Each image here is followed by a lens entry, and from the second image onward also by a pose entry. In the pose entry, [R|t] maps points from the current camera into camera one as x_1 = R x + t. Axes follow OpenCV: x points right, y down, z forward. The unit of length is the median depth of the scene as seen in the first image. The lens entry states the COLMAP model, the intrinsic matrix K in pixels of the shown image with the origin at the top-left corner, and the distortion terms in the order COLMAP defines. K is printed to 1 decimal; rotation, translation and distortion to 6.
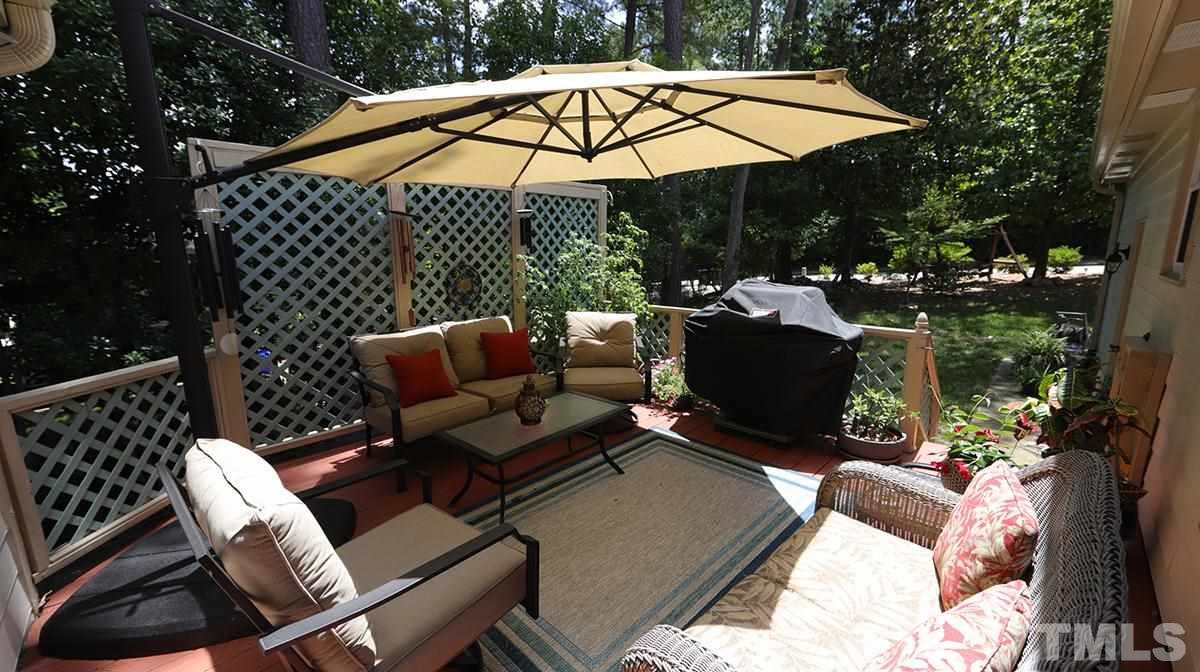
lens RADIAL K [[468.2, 0, 600.8], [0, 468.2, 337.1], [0, 0, 1]] dist [0.000486, 0.000205]
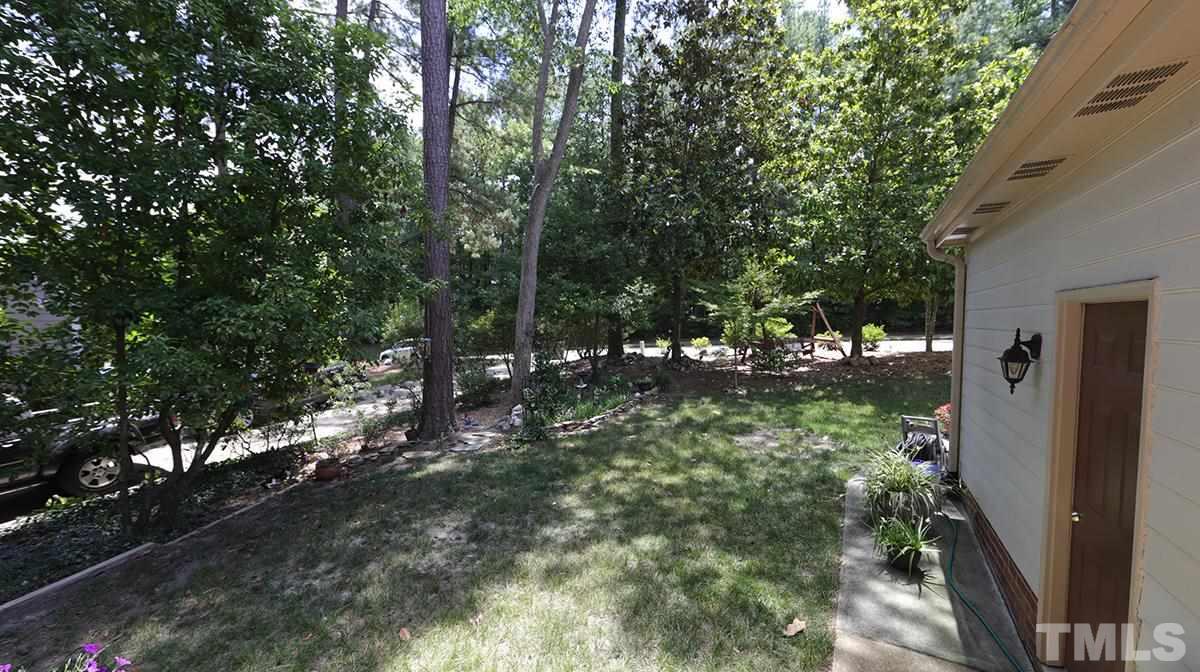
lens RADIAL K [[468.2, 0, 598.7], [0, 468.2, 336.3], [0, 0, 1]] dist [0.000486, 0.000205]
pose [[0.963497, 0.009481, 0.267552, 0.164834], [0.029646, 0.989448, -0.141822, -0.045792], [-0.266073, 0.144577, 0.953049, 0.213579]]
